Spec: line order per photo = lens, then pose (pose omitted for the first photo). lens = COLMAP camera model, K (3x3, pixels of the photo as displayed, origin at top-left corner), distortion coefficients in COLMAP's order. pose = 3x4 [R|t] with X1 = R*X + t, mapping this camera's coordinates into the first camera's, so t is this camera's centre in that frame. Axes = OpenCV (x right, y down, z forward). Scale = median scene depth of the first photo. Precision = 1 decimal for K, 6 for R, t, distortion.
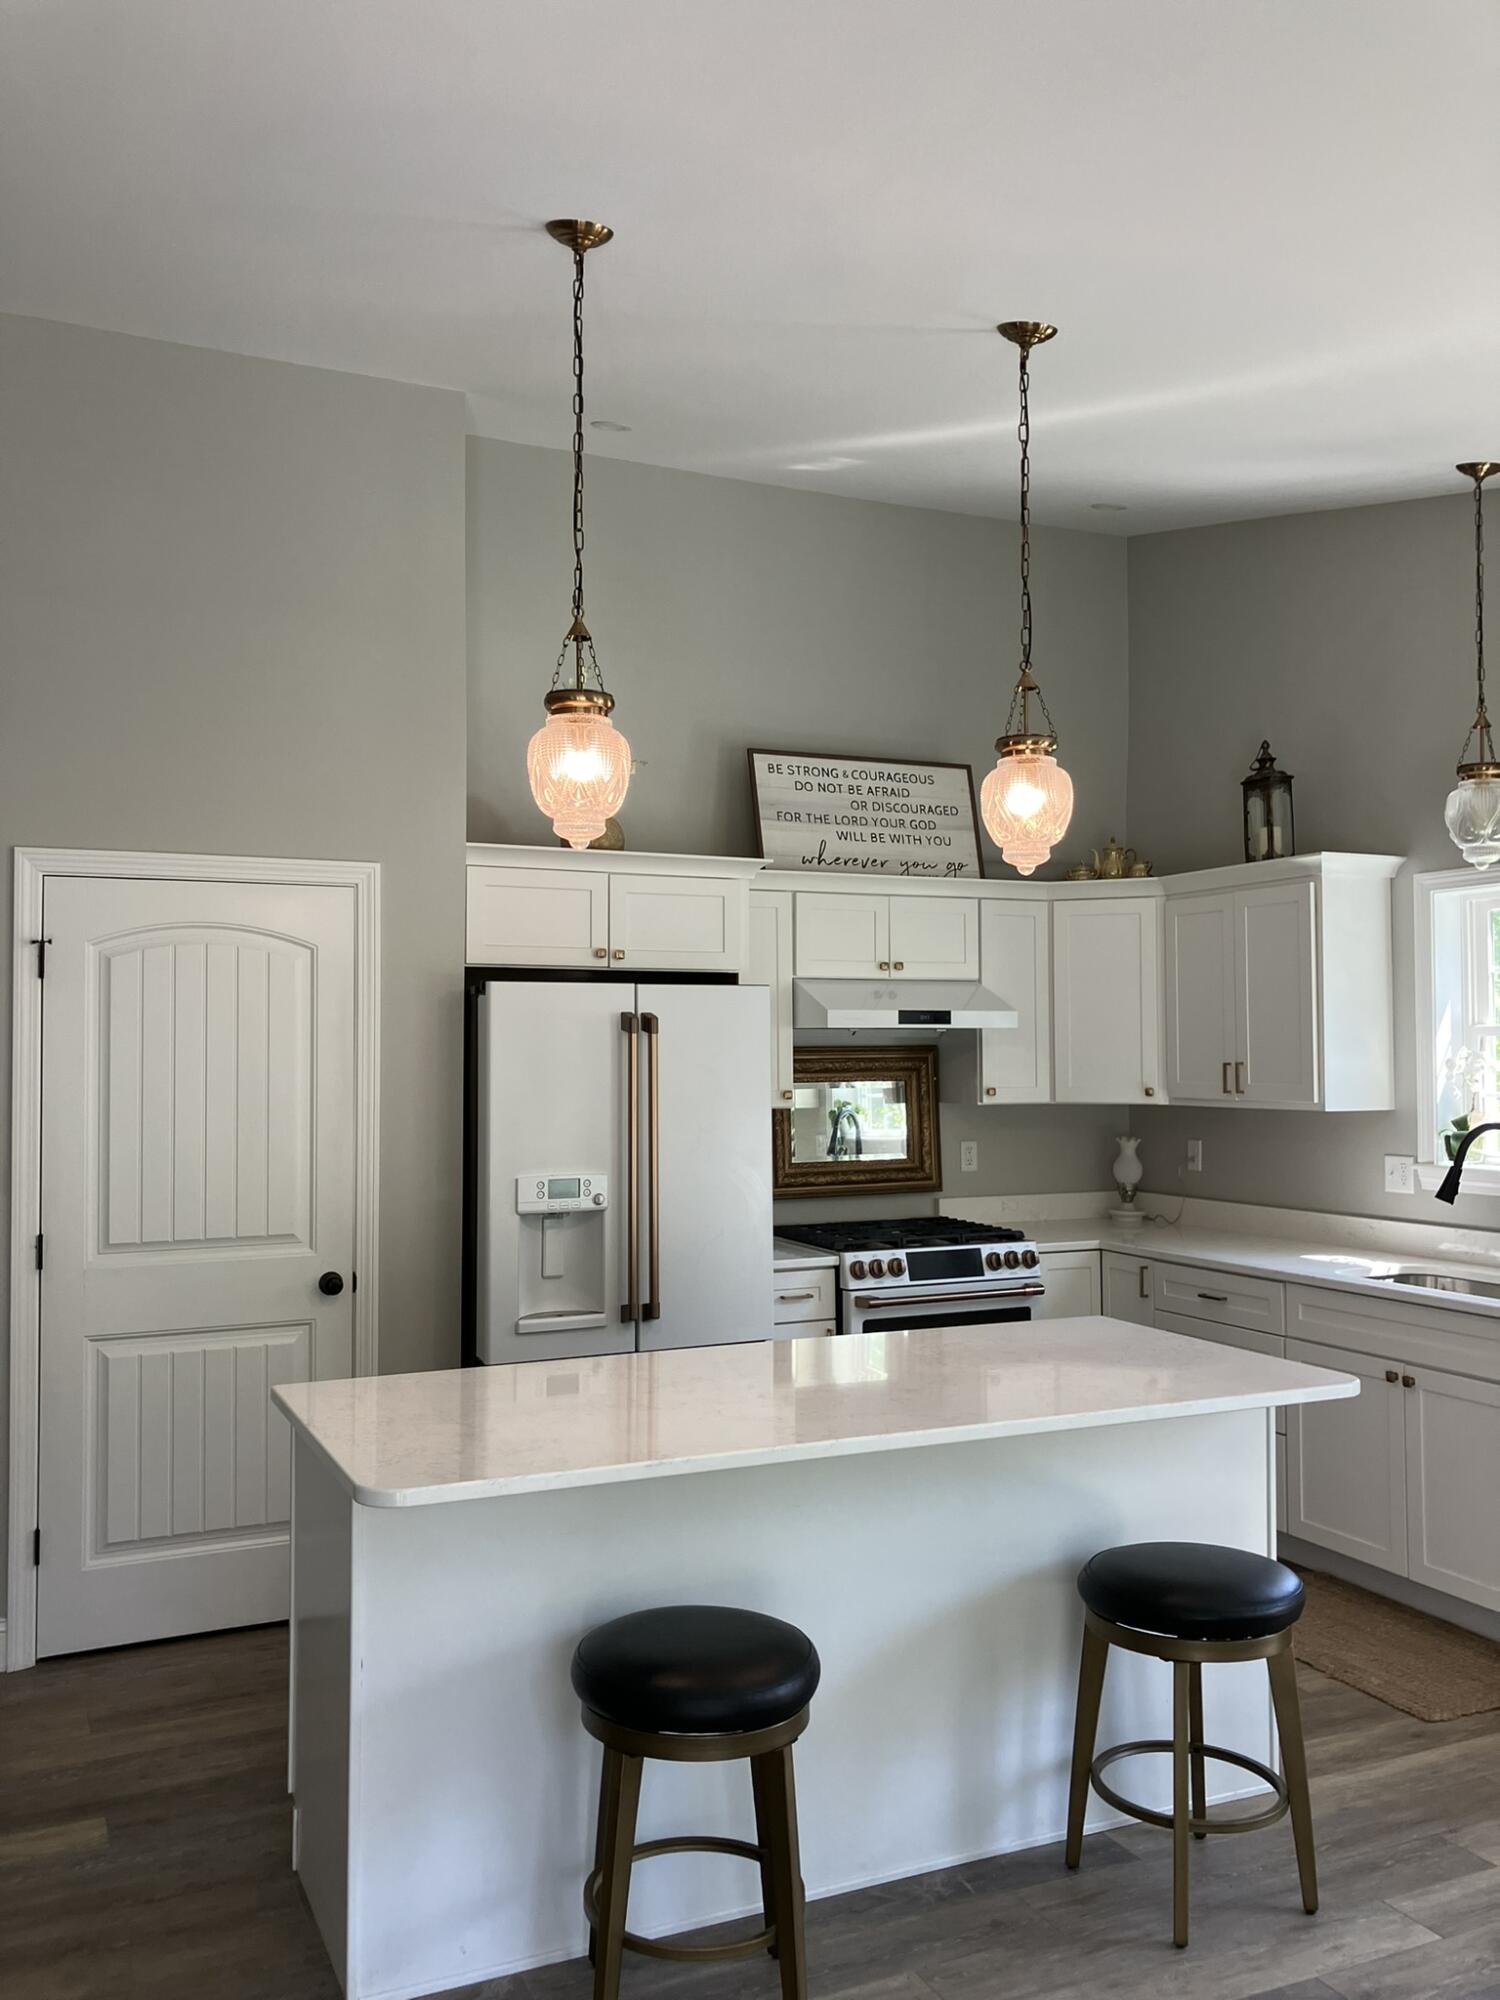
lens RADIAL K [[1629.7, 0, 740.5], [0, 1629.7, 991.5], [0, 0, 1]] dist [0.028043, -0.016222]
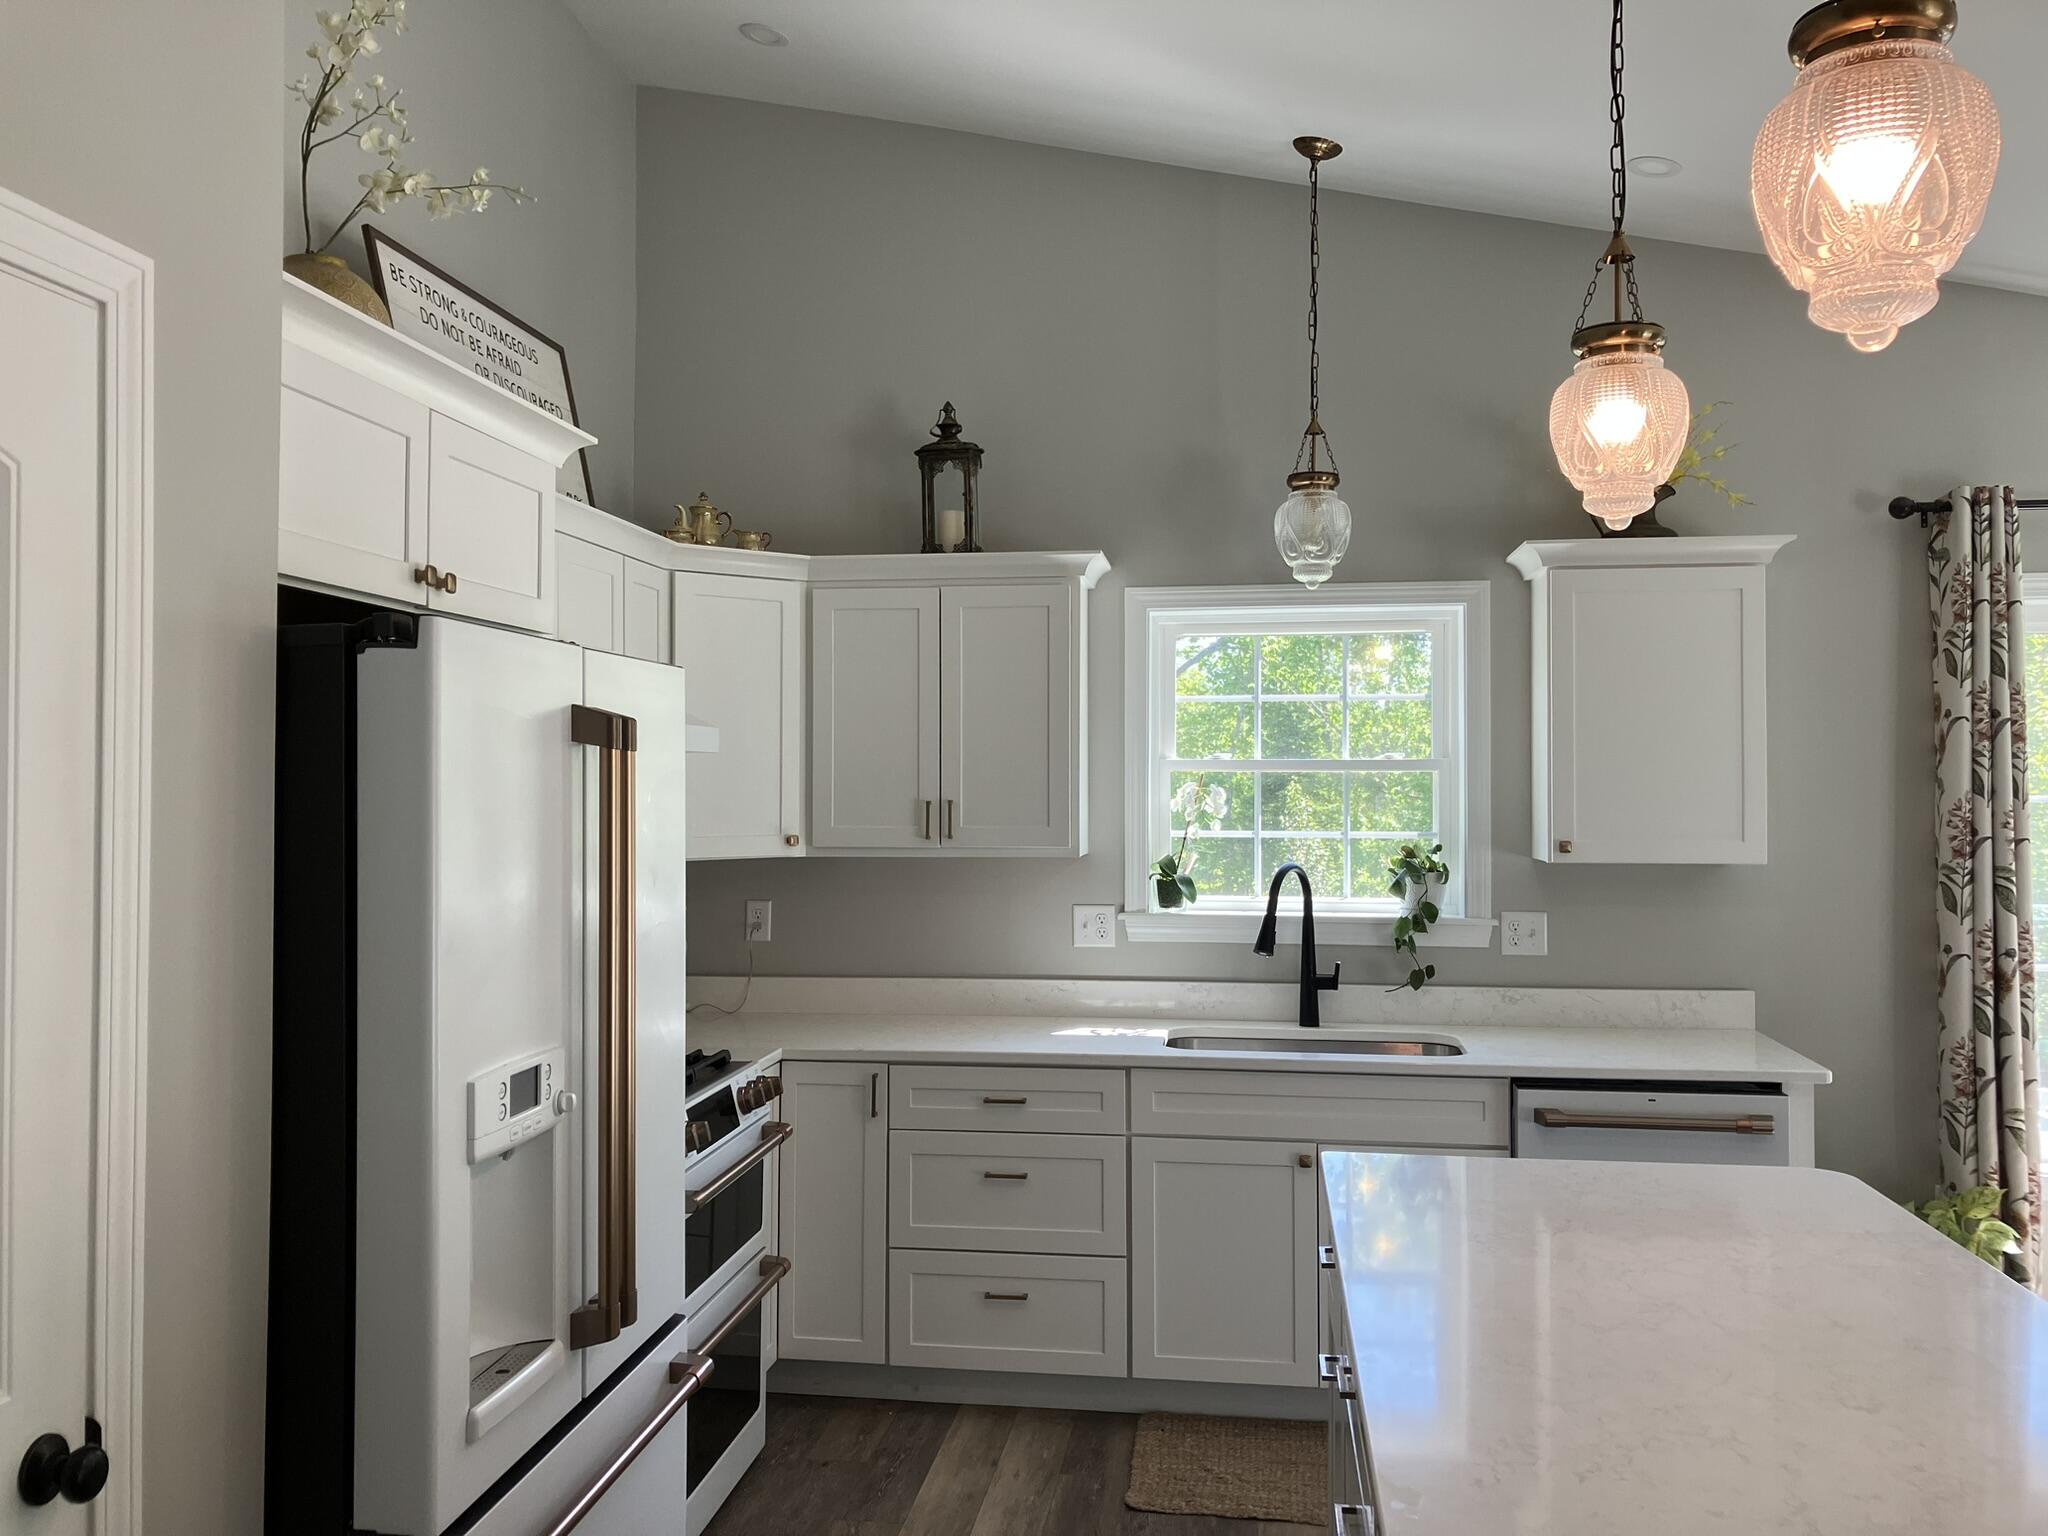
lens RADIAL K [[1666.6, 0, 1024.0], [0, 1666.6, 768.0], [0, 0, 1]] dist [0.095879, -0.127679]
pose [[0.540998, 0.012763, 0.840927, -0.381400], [-0.033176, 0.999430, 0.006175, 0.022330], [-0.840369, -0.031239, 0.541113, 0.560579]]
